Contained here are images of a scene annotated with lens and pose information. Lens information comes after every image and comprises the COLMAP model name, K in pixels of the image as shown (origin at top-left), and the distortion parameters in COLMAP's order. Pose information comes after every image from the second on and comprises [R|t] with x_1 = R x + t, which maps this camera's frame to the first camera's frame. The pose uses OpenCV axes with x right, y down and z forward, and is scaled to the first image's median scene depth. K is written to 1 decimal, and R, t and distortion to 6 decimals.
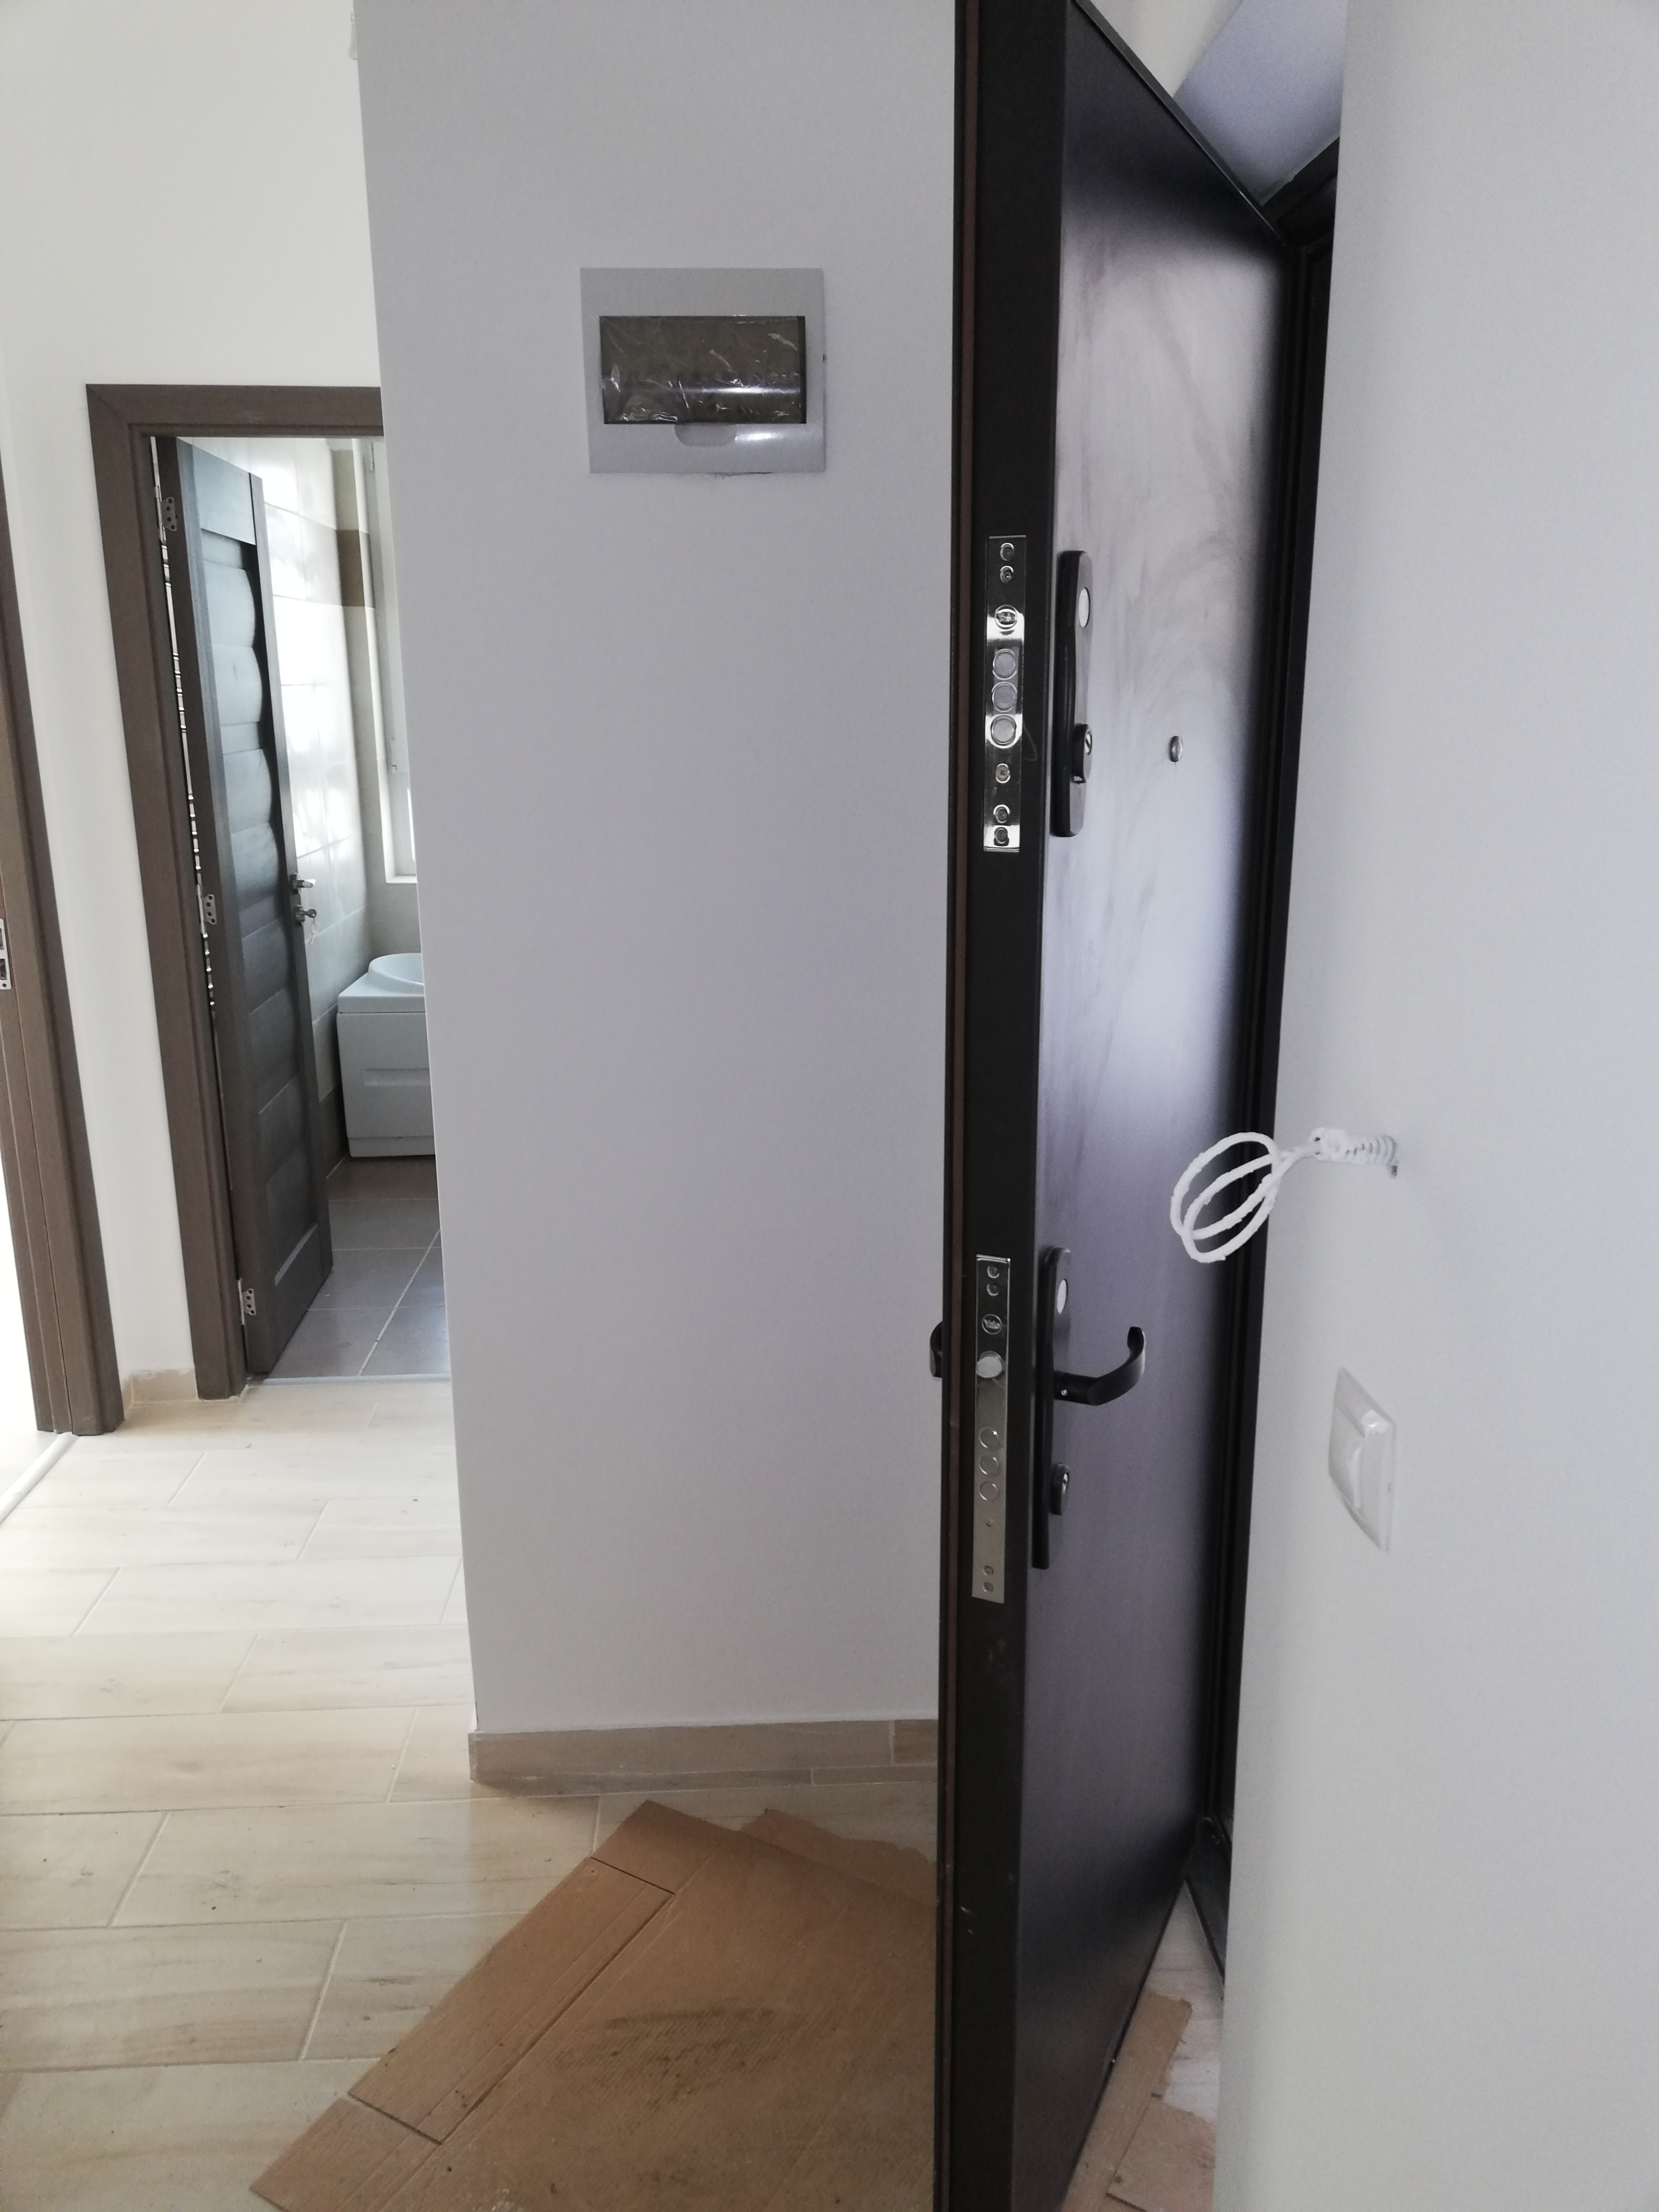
lens RADIAL K [[1661.9, 0, 829.5], [0, 1661.9, 1106.0], [0, 0, 1]] dist [0.044340, -0.060938]
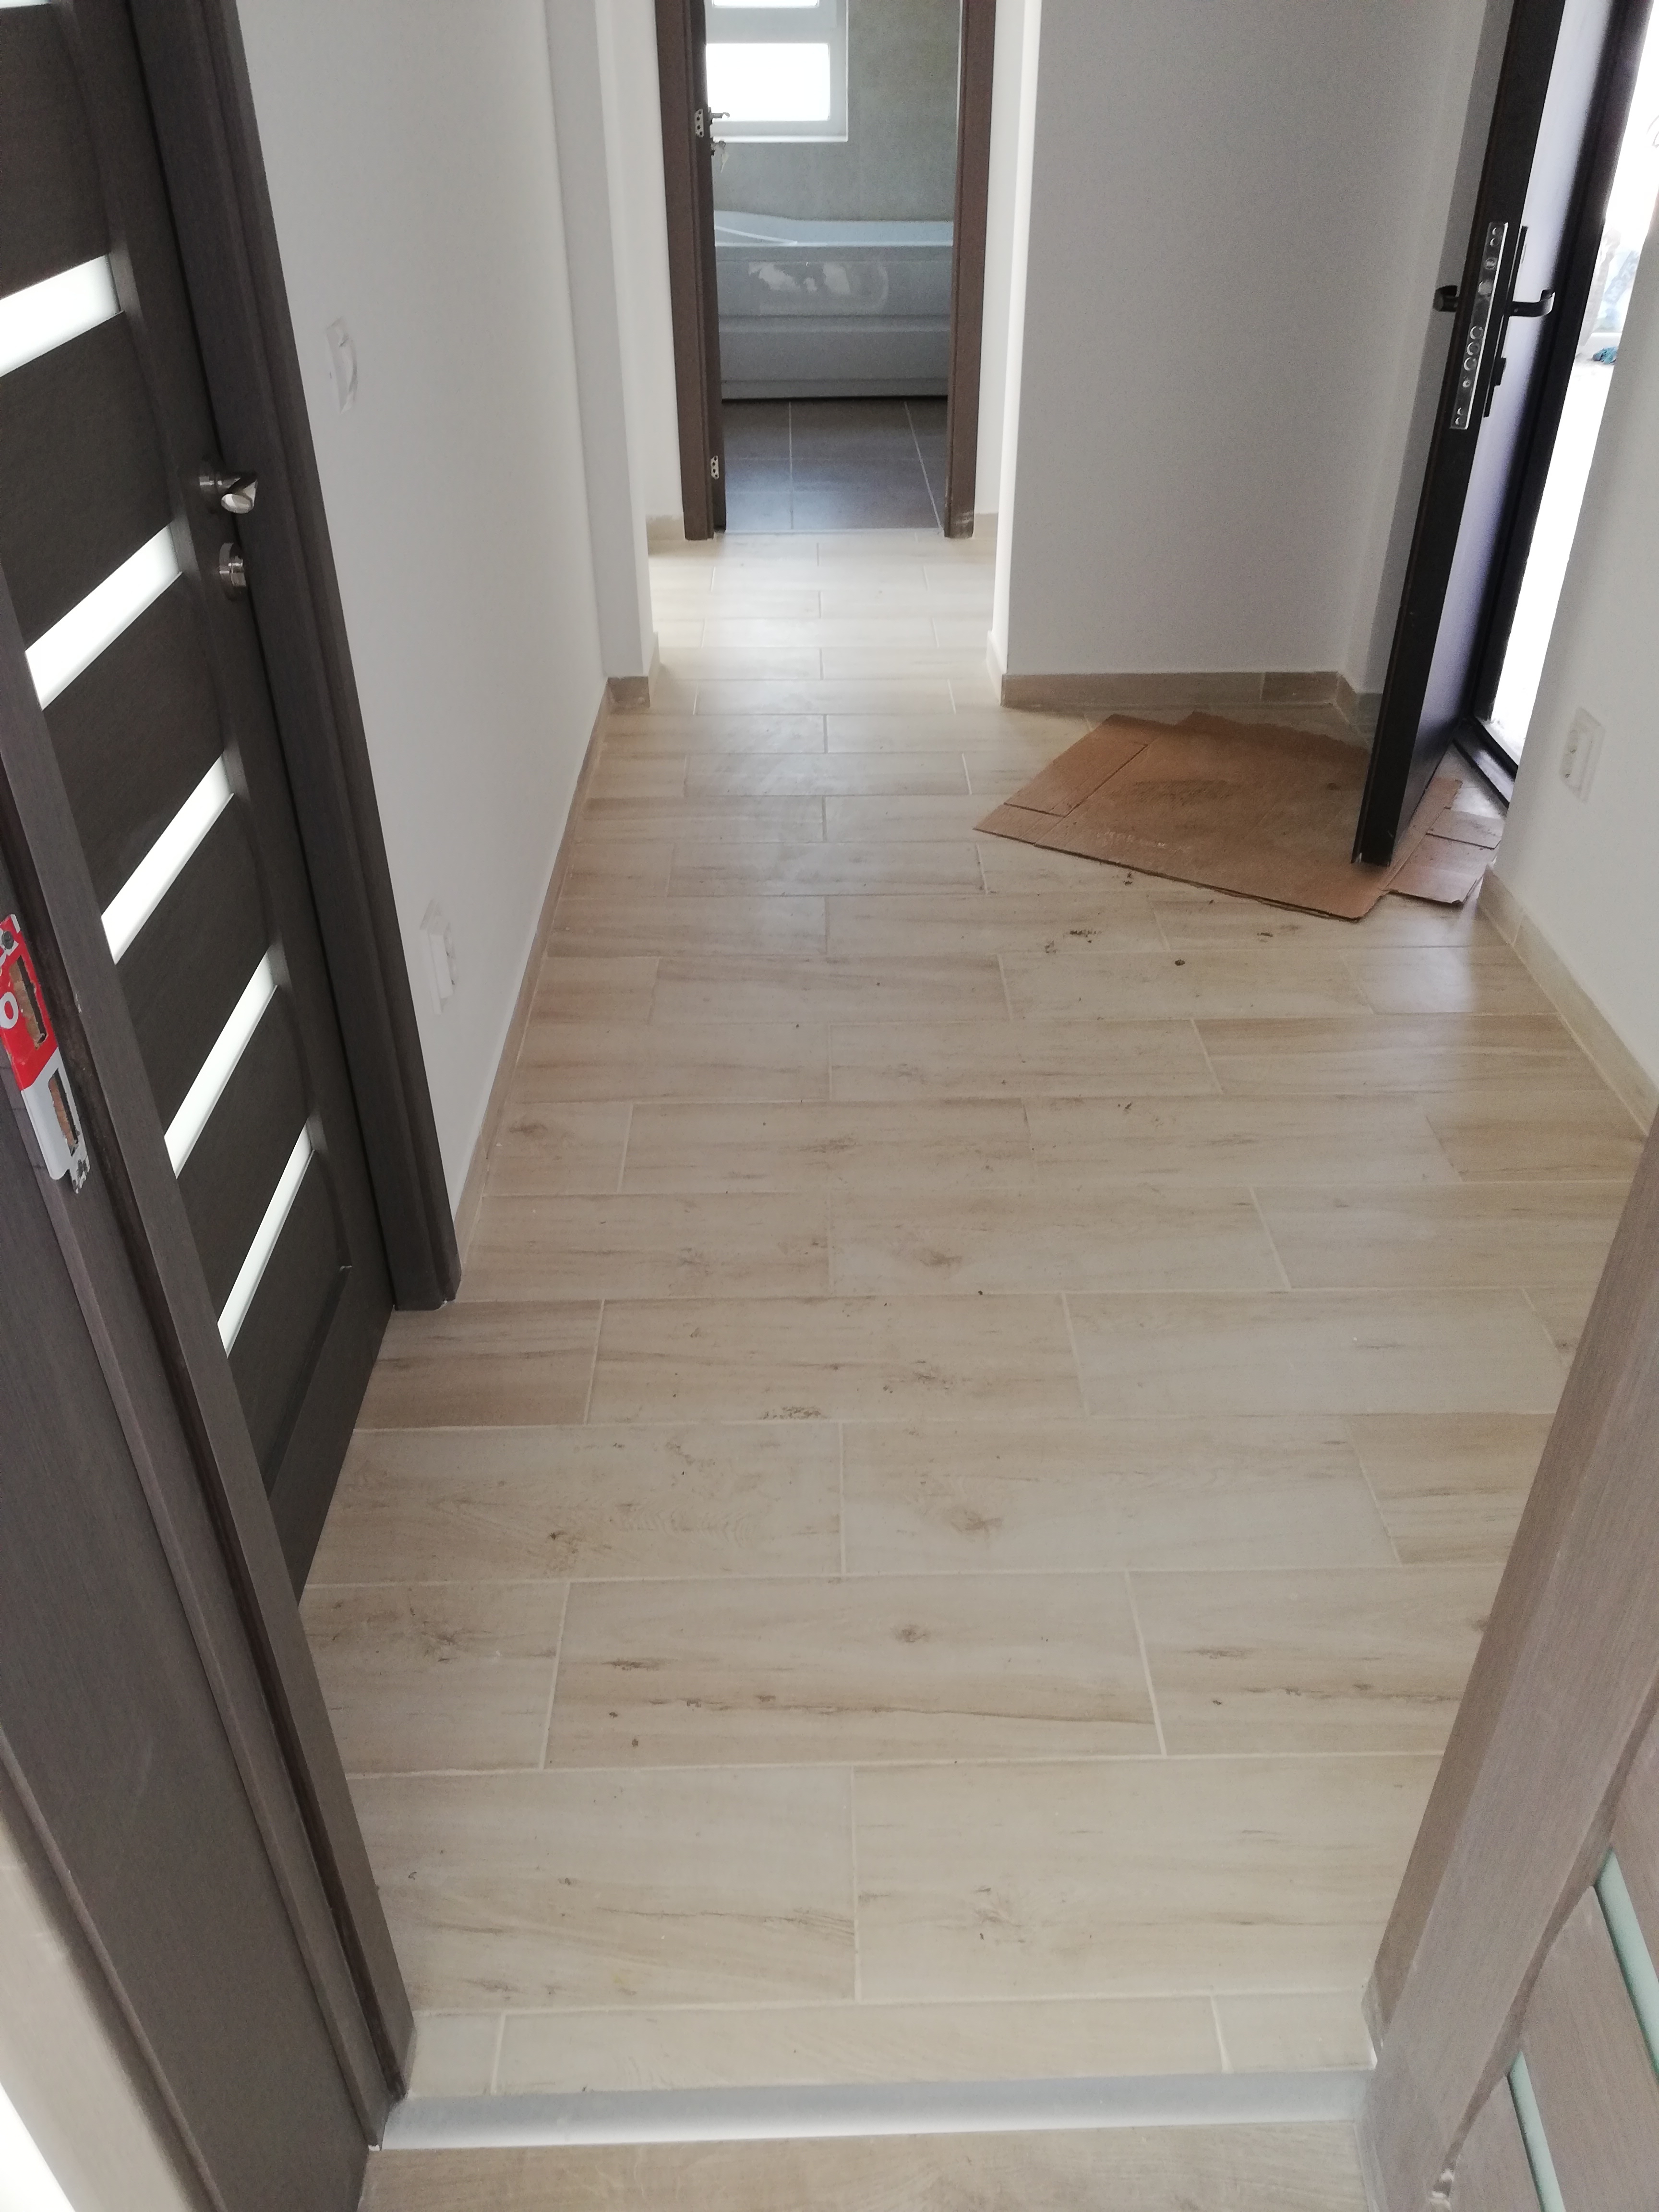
lens RADIAL K [[1675.2, 0, 829.5], [0, 1675.2, 1106.0], [0, 0, 1]] dist [-0.004093, -0.014113]
pose [[0.999586, 0.016903, -0.023273, -0.346023], [-0.007903, 0.939361, 0.342839, 0.219235], [0.027657, -0.342513, 0.939106, -0.680498]]
